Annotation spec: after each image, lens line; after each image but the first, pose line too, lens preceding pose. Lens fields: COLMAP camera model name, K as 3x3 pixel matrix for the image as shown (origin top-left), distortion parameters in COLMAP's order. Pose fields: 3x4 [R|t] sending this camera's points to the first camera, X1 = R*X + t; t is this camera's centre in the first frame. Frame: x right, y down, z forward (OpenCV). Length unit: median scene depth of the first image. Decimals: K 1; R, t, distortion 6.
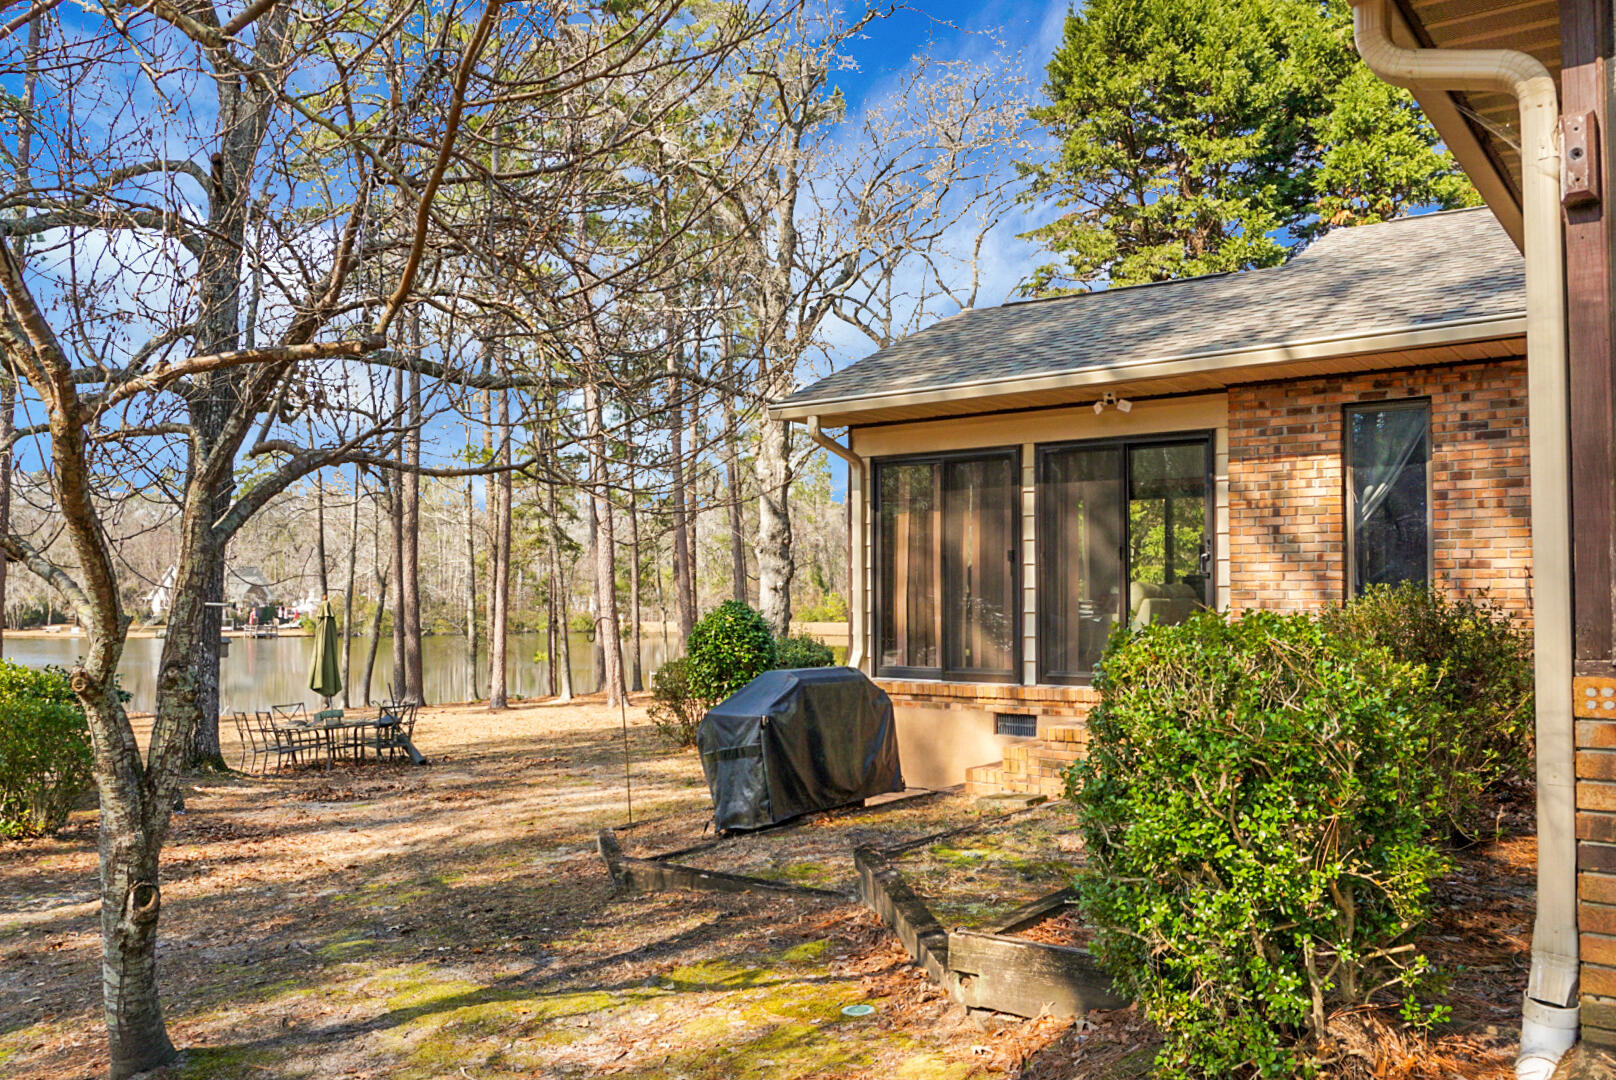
lens RADIAL K [[1297.9, 0, 803.2], [0, 1297.9, 561.8], [0, 0, 1]] dist [-0.004446, -0.000433]
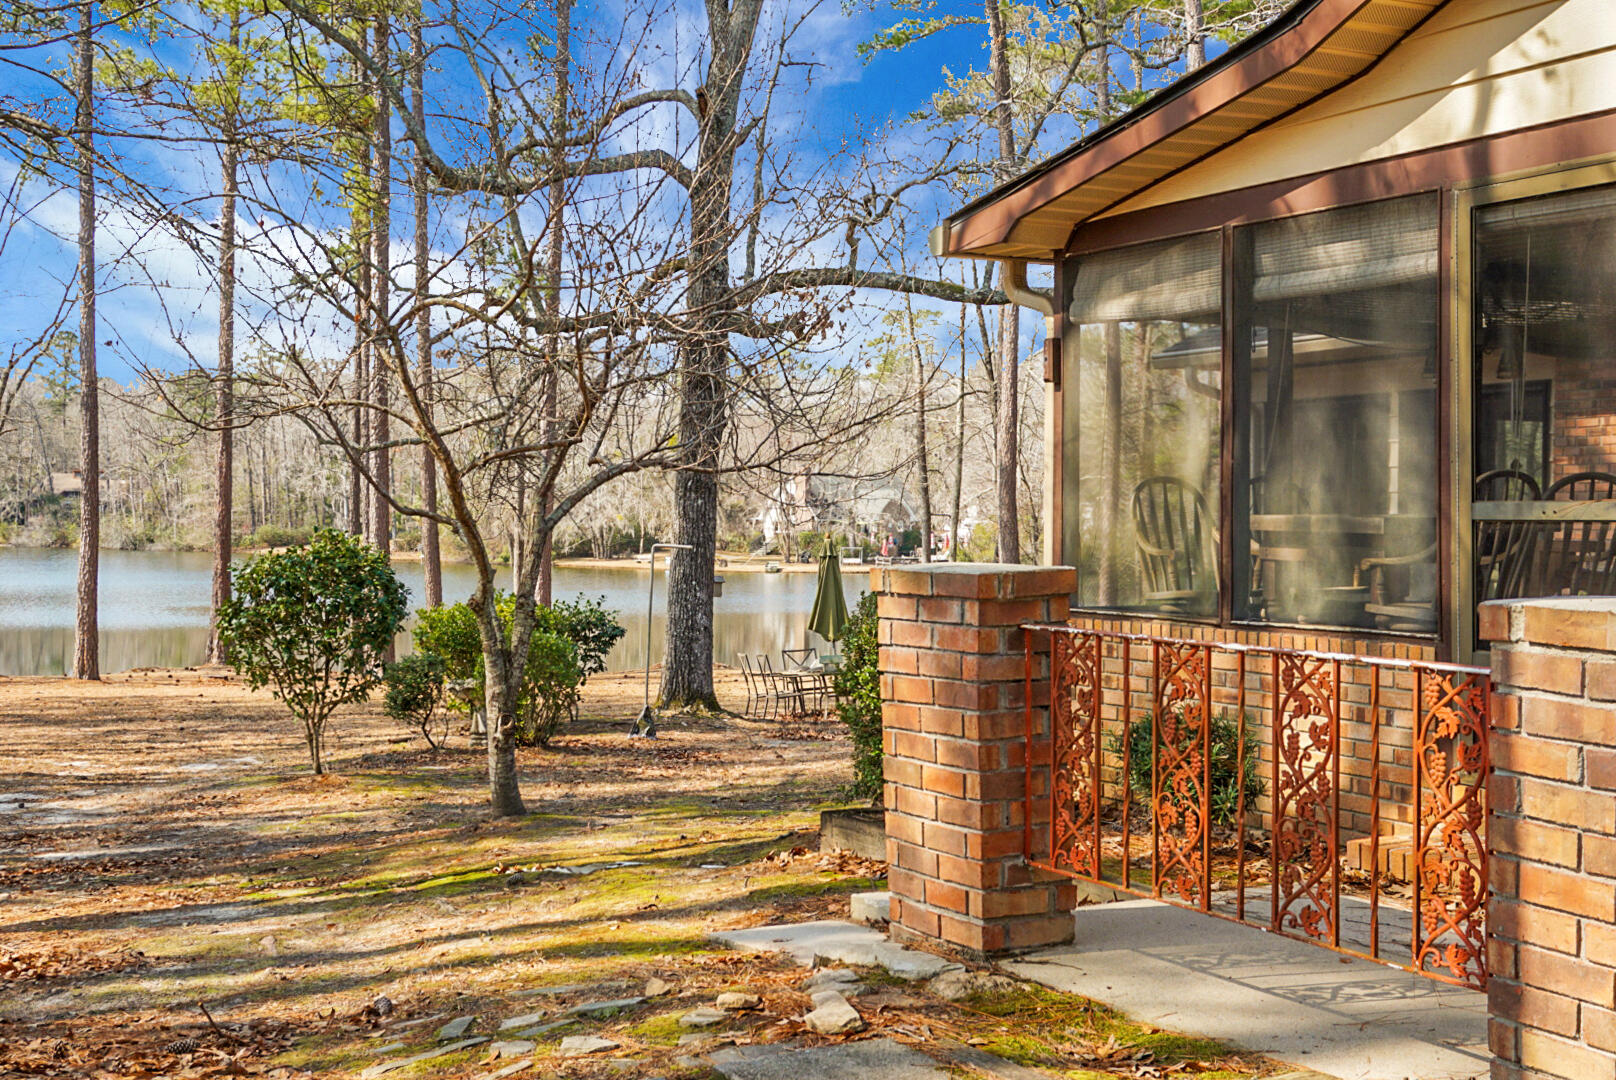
lens RADIAL K [[2058.0, 0, 808.0], [0, 2058.0, 540.0], [0, 0, 1]] dist [0.149859, 0.002198]
pose [[0.899150, 0.010371, -0.437517, 0.278421], [0.006483, 0.999294, 0.037009, -0.025196], [0.437592, -0.036113, 0.898448, -0.346709]]
